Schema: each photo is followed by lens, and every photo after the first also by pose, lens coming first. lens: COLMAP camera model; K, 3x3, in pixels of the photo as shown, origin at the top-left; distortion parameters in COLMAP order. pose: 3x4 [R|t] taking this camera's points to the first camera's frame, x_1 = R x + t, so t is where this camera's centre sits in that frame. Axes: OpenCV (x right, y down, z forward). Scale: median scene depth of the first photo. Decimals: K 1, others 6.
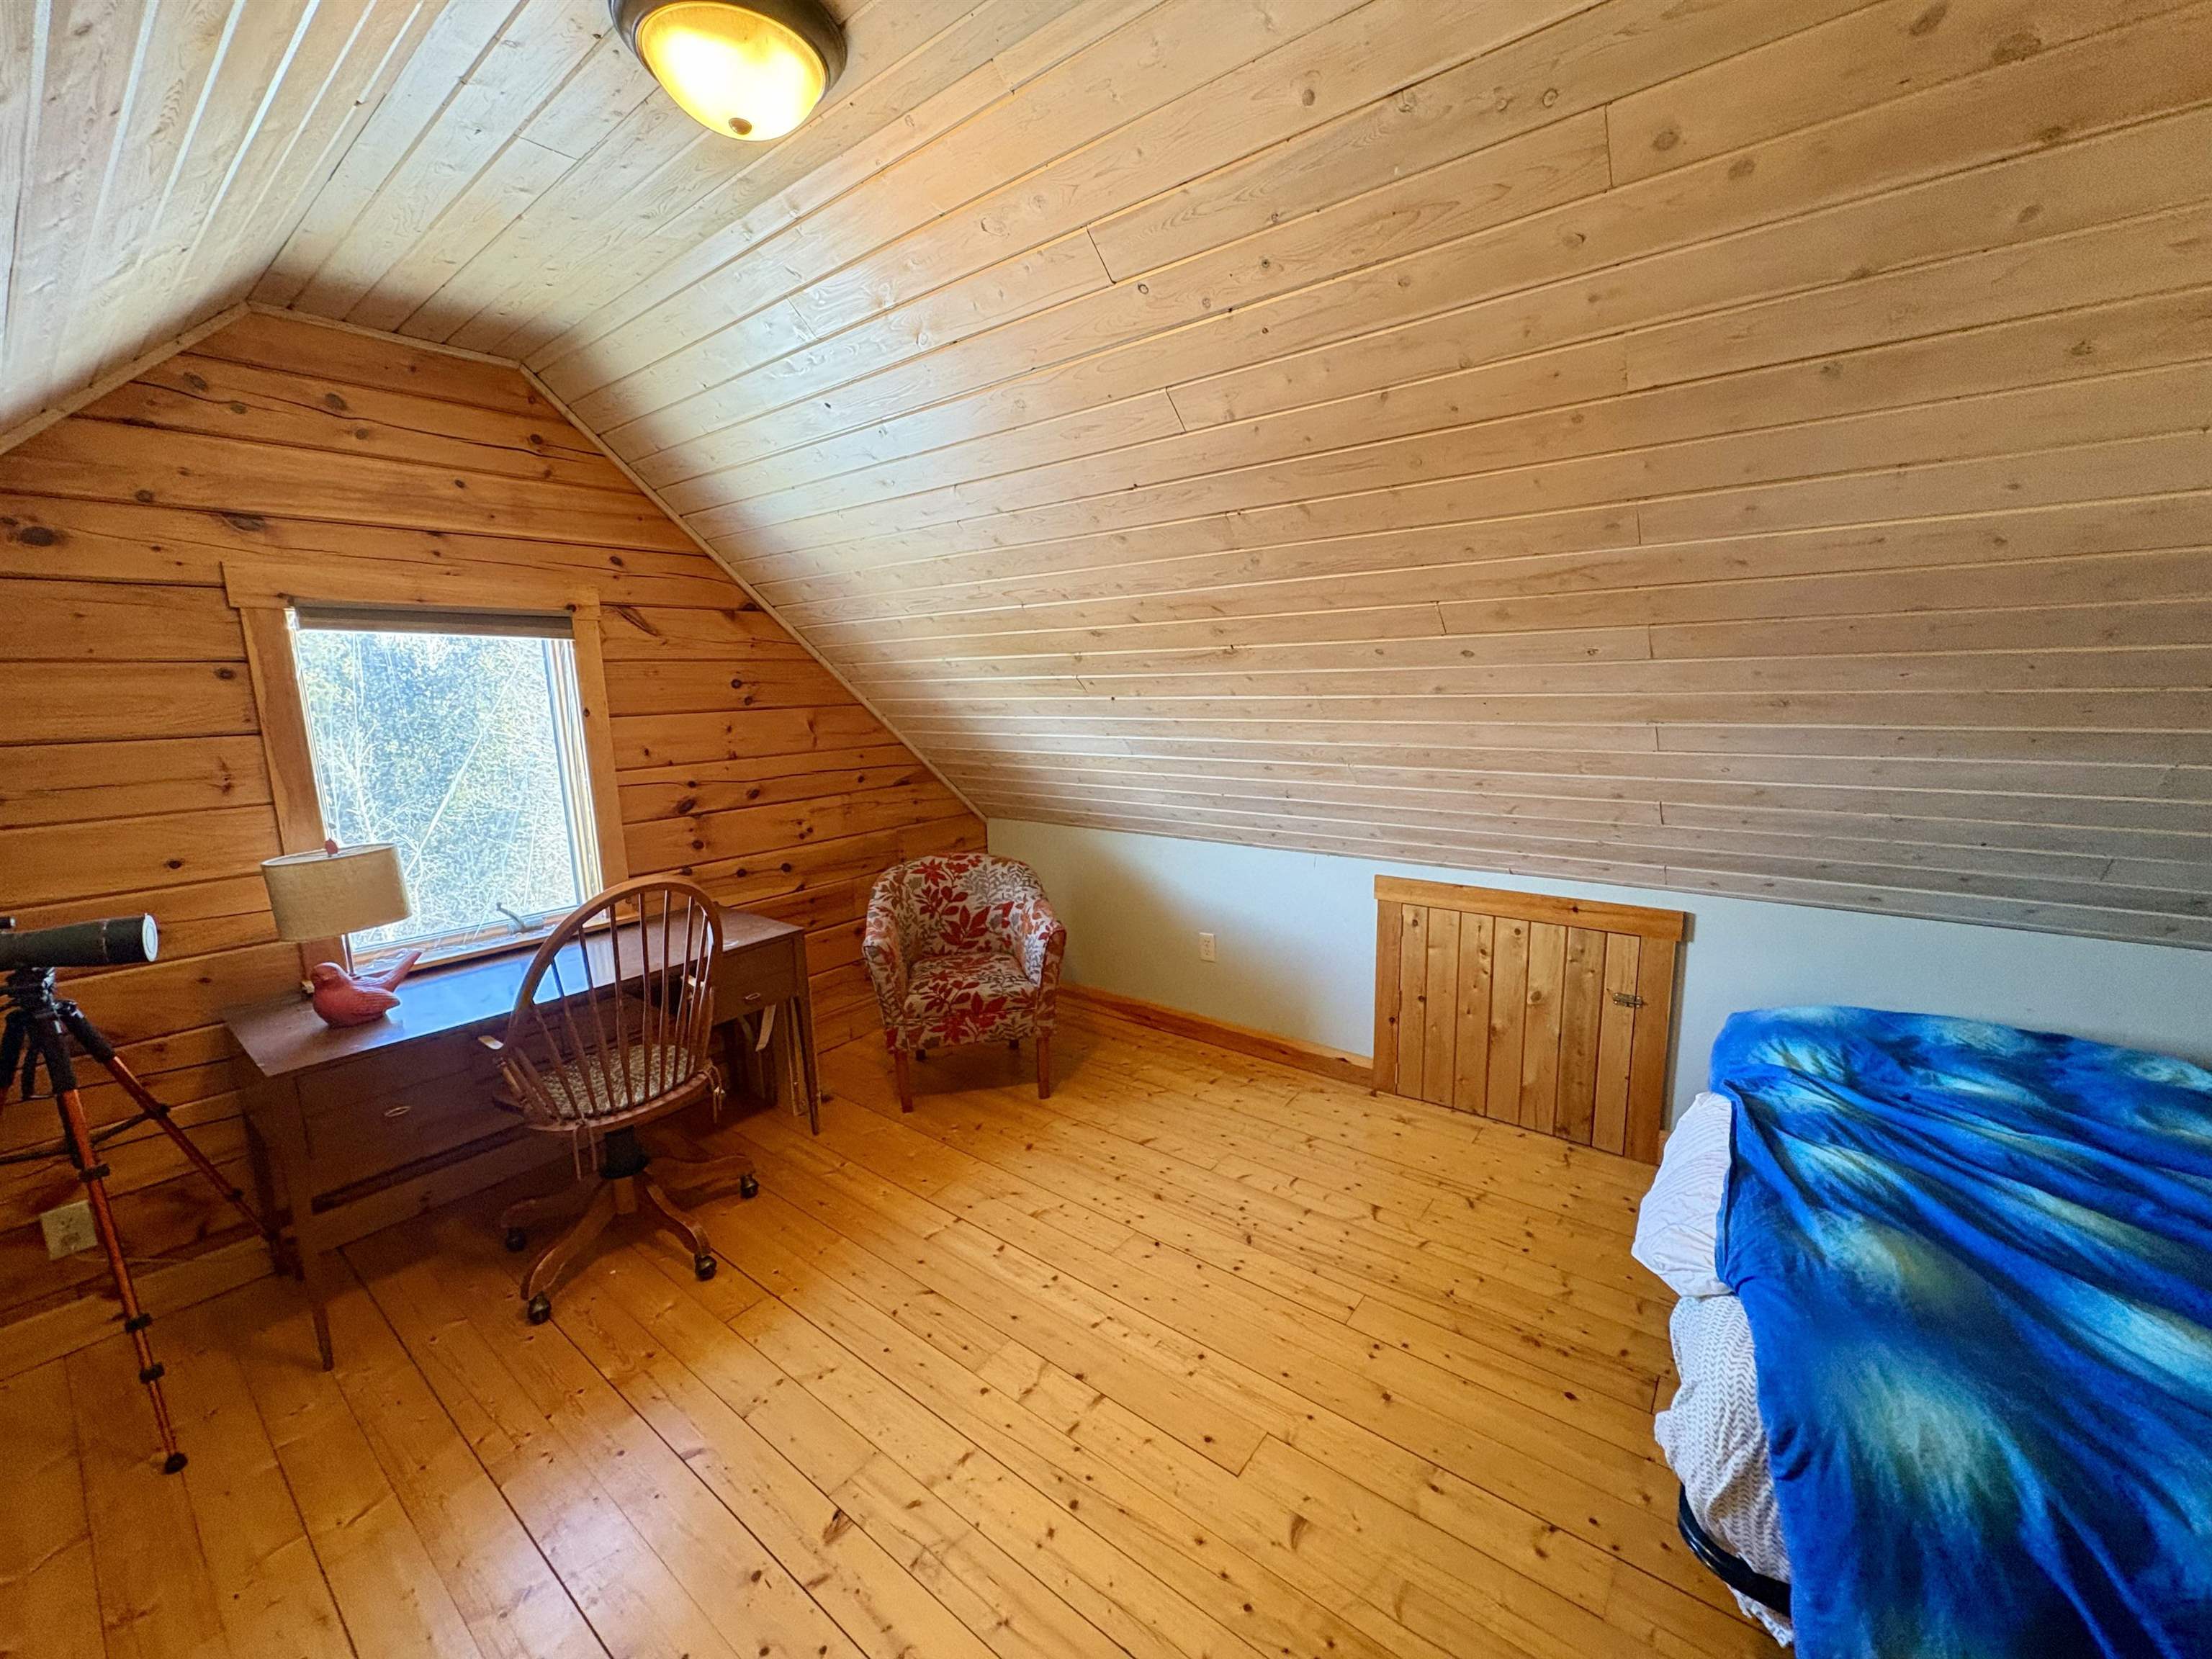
lens RADIAL K [[878.5, 0, 1104.8], [0, 878.5, 834.1], [0, 0, 1]] dist [0.000007, 0.000149]
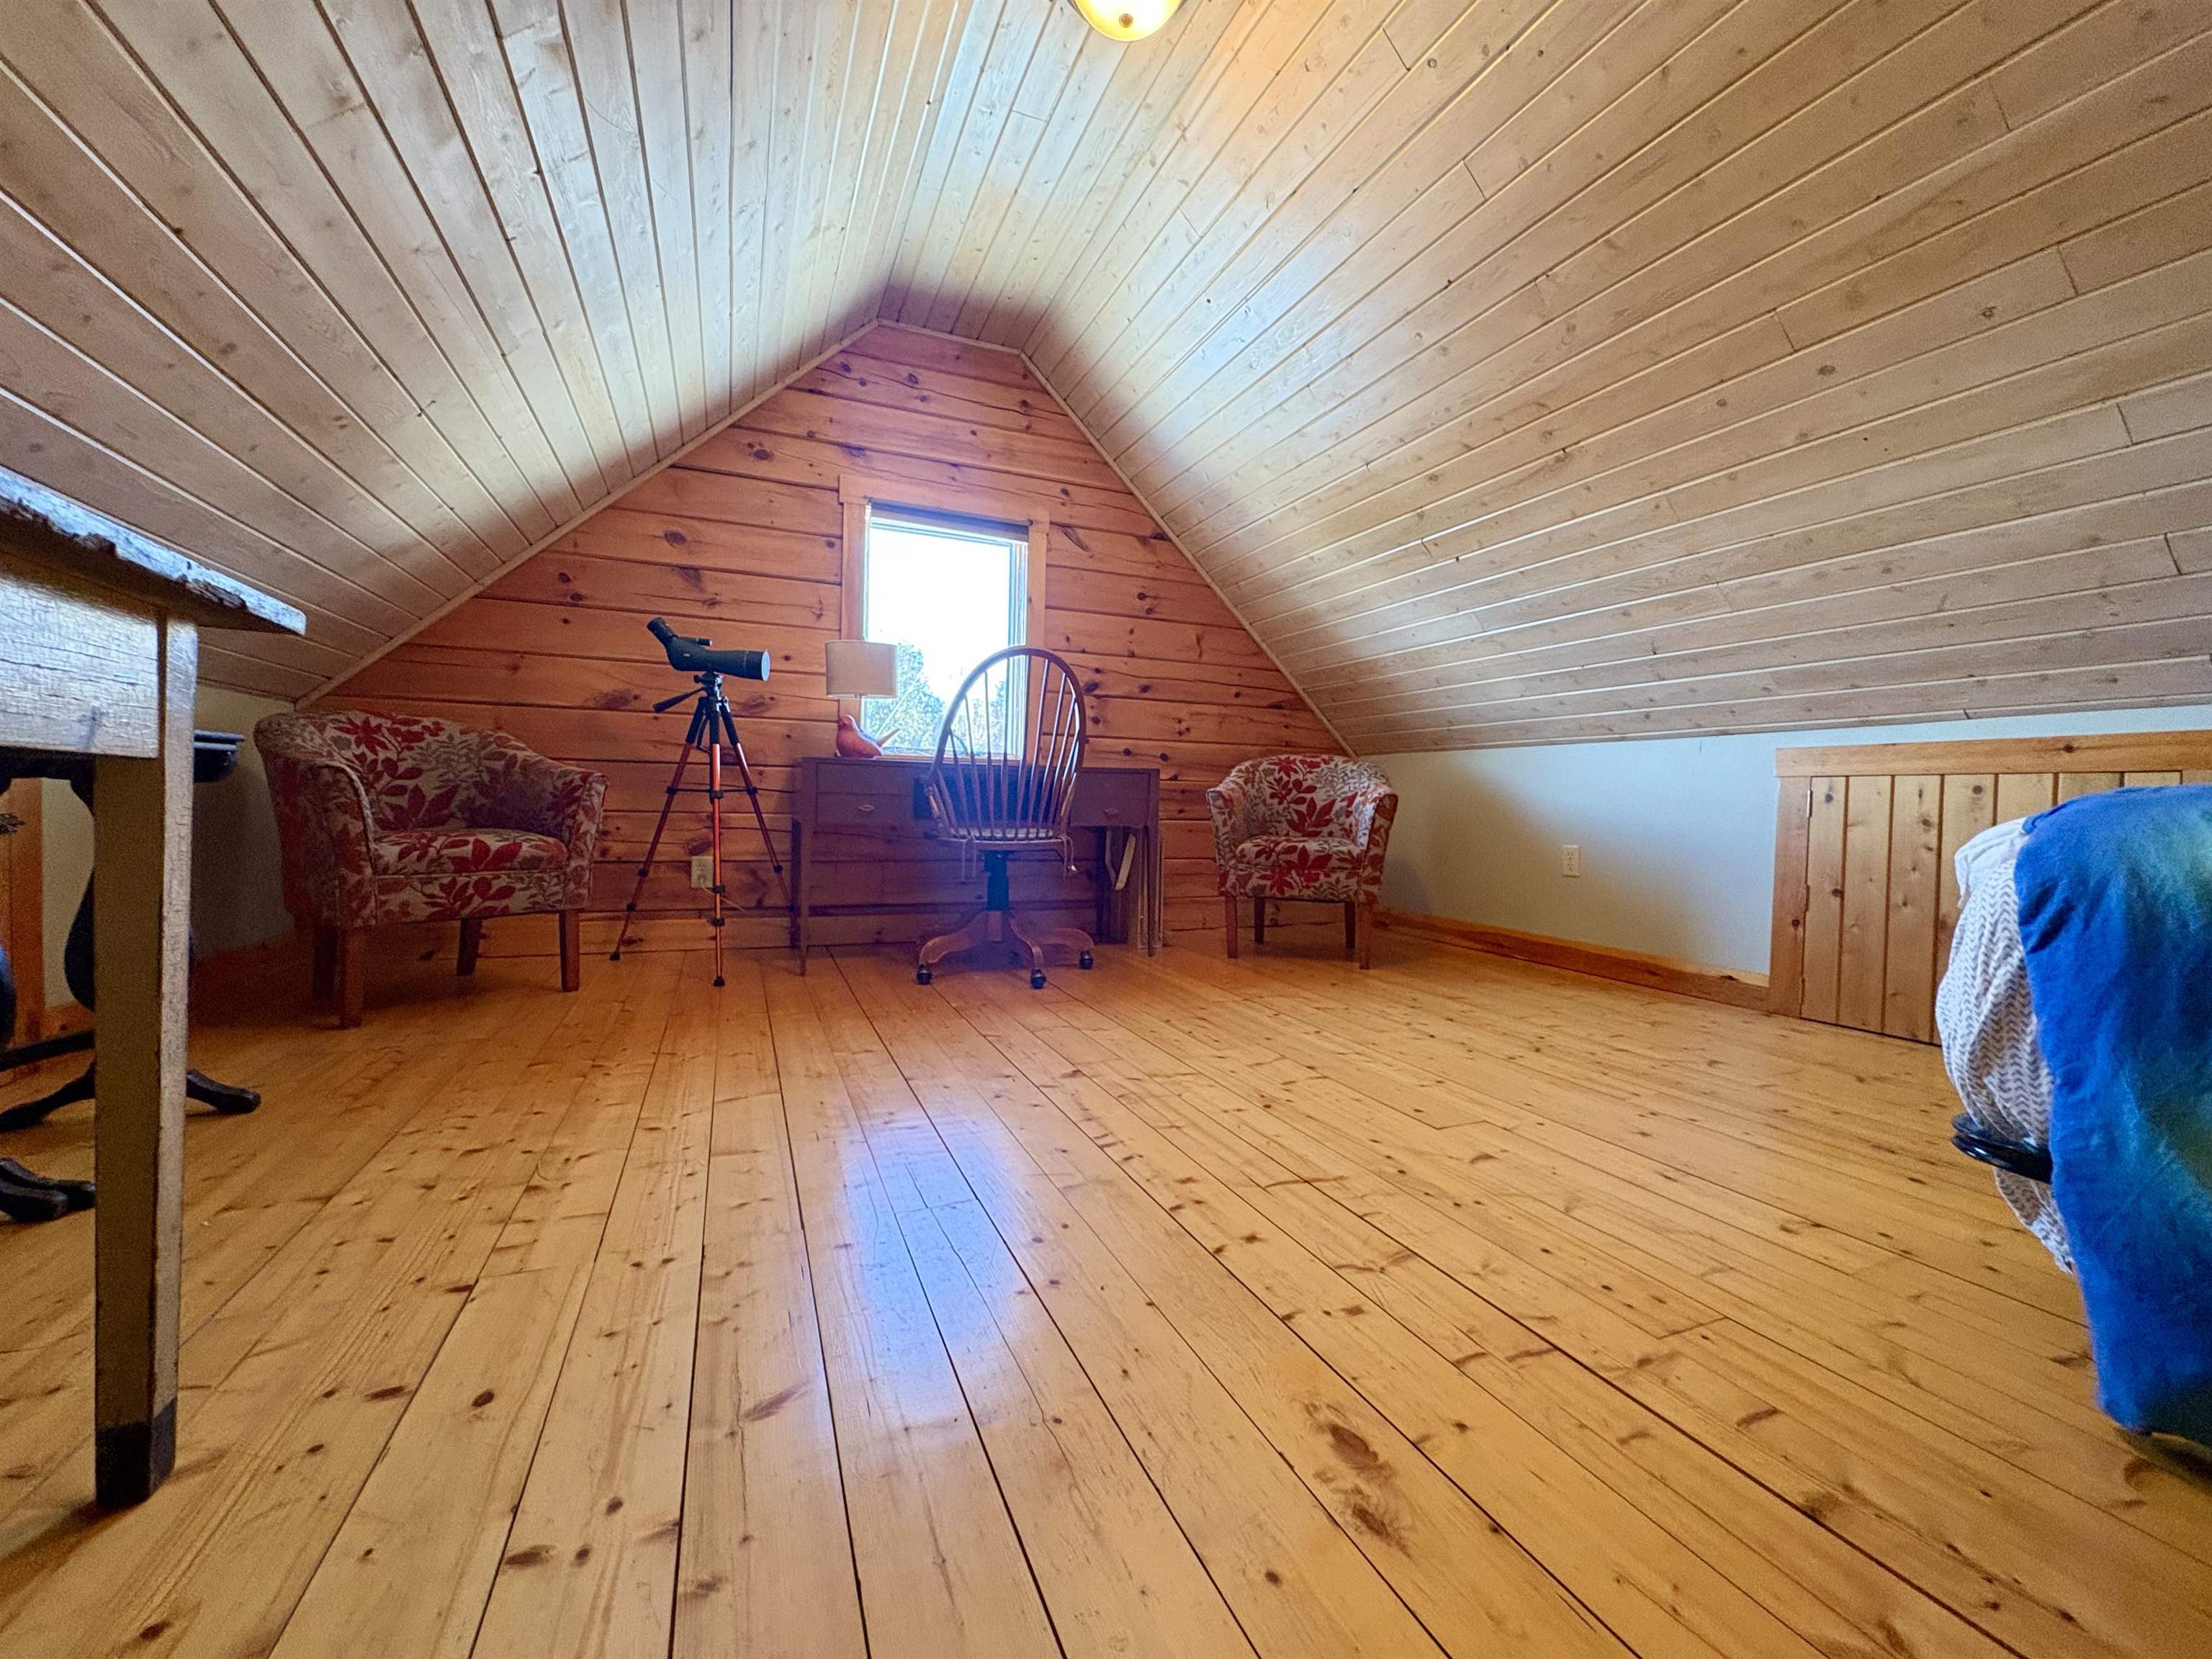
lens RADIAL K [[878.5, 0, 1106.8], [0, 878.5, 834.3], [0, 0, 1]] dist [0.000007, 0.000149]
pose [[0.875602, 0.061612, -0.479089, 0.169609], [-0.128055, 0.985952, -0.107243, 0.341859], [0.465751, 0.155252, 0.871191, -0.044884]]
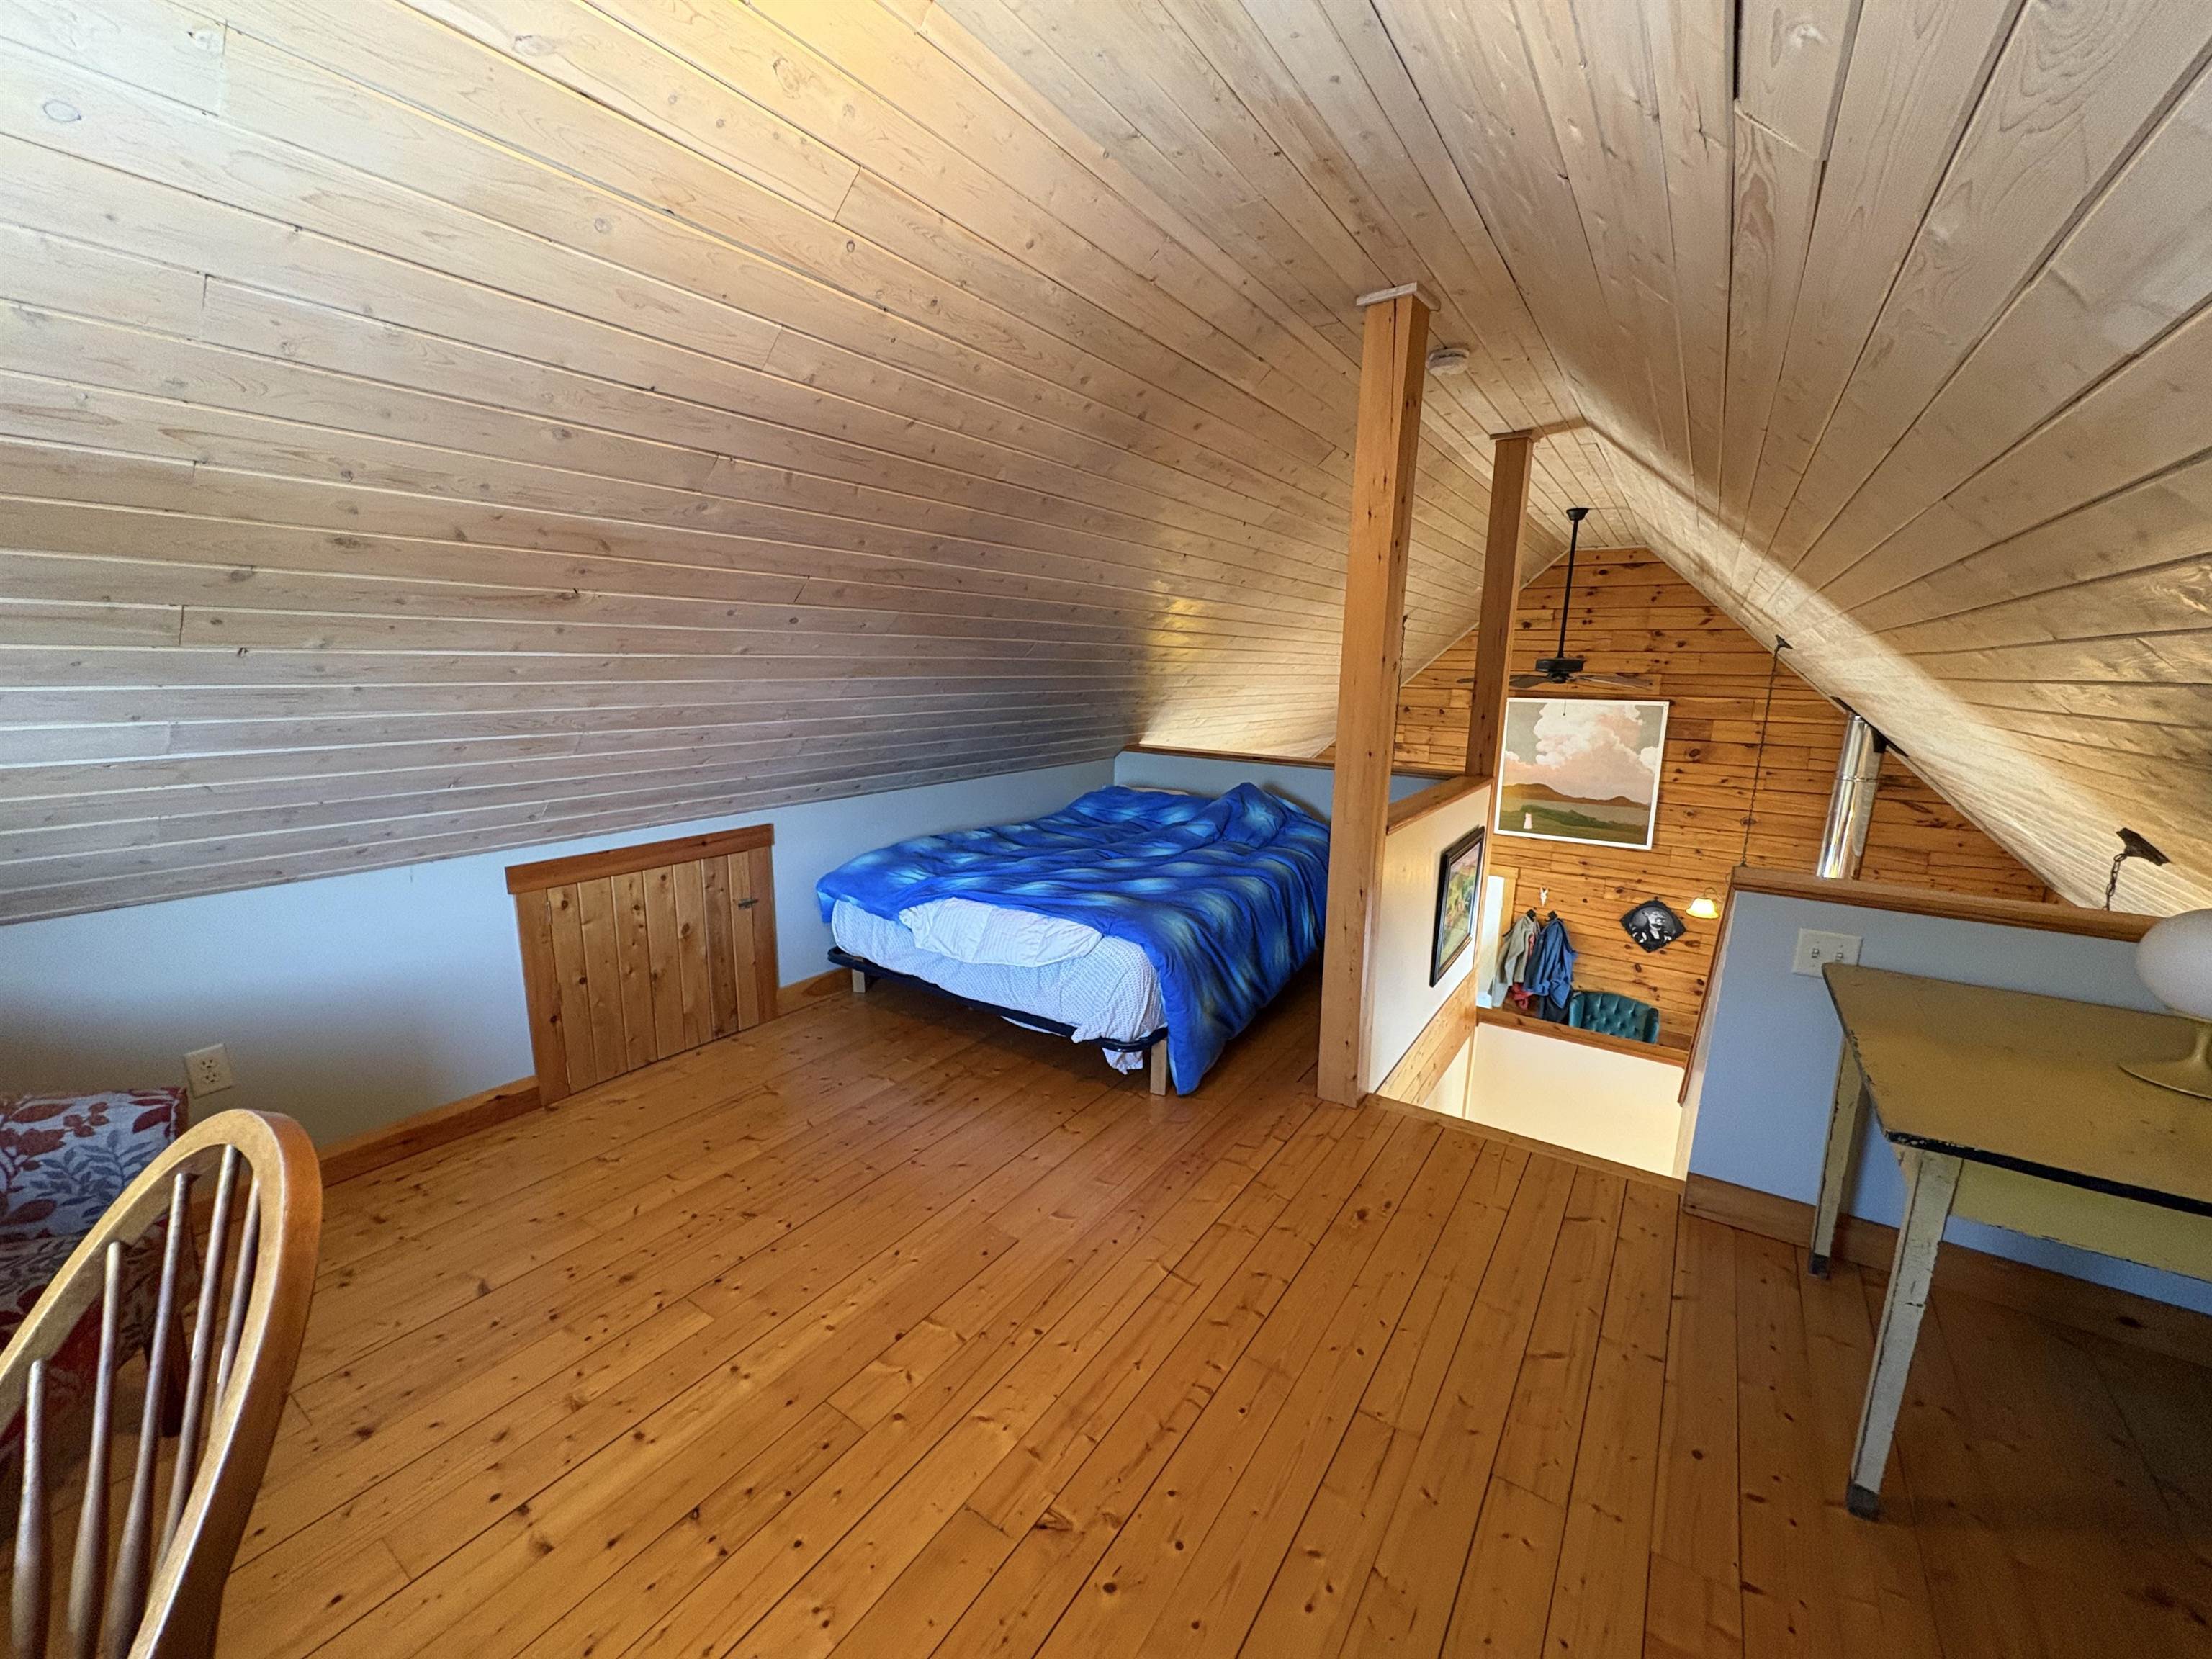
lens RADIAL K [[878.5, 0, 1107.0], [0, 878.5, 837.1], [0, 0, 1]] dist [0.000007, 0.000149]
pose [[-0.071375, -0.175326, 0.981920, -0.648321], [0.162666, 0.969206, 0.184879, -0.051630], [-0.984096, 0.172921, -0.040658, 0.502911]]
